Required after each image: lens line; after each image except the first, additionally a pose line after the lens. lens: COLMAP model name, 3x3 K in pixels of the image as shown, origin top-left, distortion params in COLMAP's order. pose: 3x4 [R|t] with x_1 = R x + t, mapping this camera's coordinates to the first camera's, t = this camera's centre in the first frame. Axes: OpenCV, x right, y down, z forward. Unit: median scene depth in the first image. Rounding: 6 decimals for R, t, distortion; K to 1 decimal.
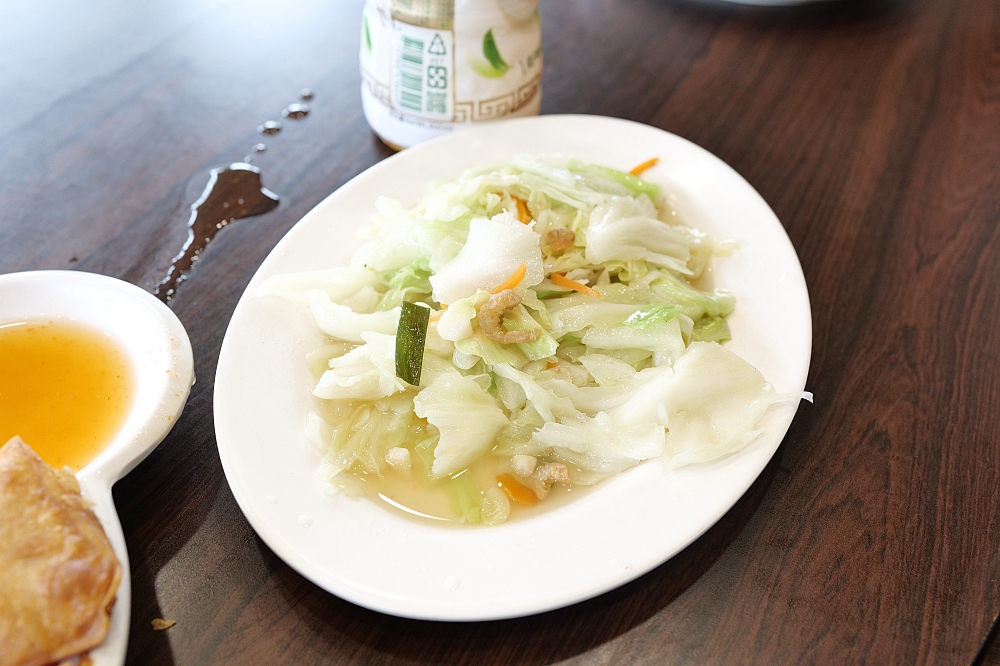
lens RADIAL K [[980.1, 0, 499.5], [0, 980.1, 332.1], [0, 0, 1]] dist [0.015678, 0.000000]
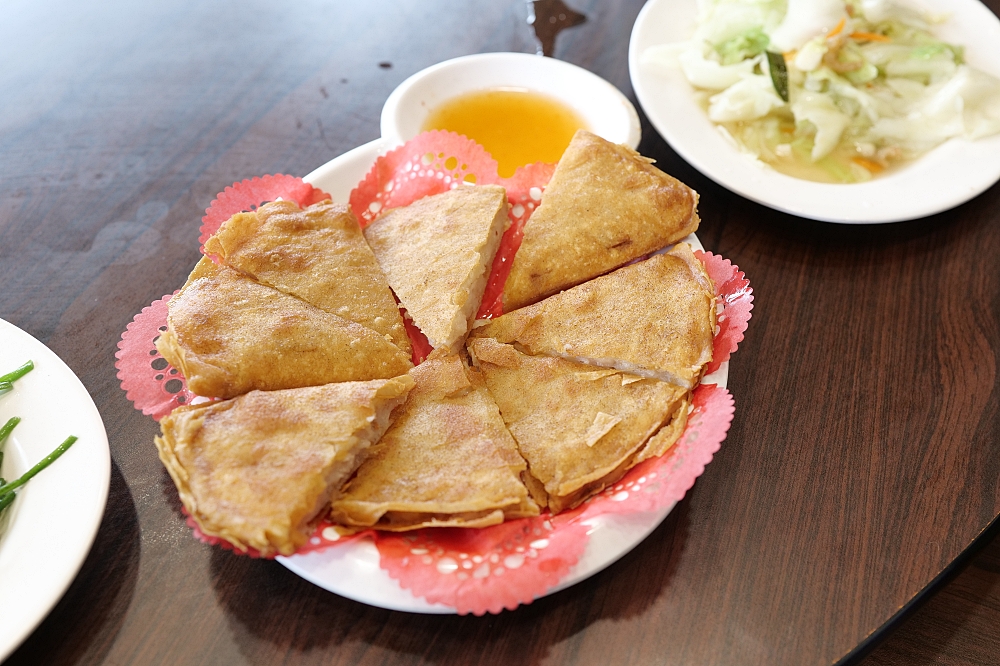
lens RADIAL K [[980.1, 0, 500.4], [0, 980.1, 333.7], [0, 0, 1]] dist [0.015678, 0.000000]
pose [[0.992475, -0.087753, 0.085395, -0.662015], [0.083437, 0.995110, 0.052862, 0.282428], [-0.089616, -0.045339, 0.994944, -0.425676]]
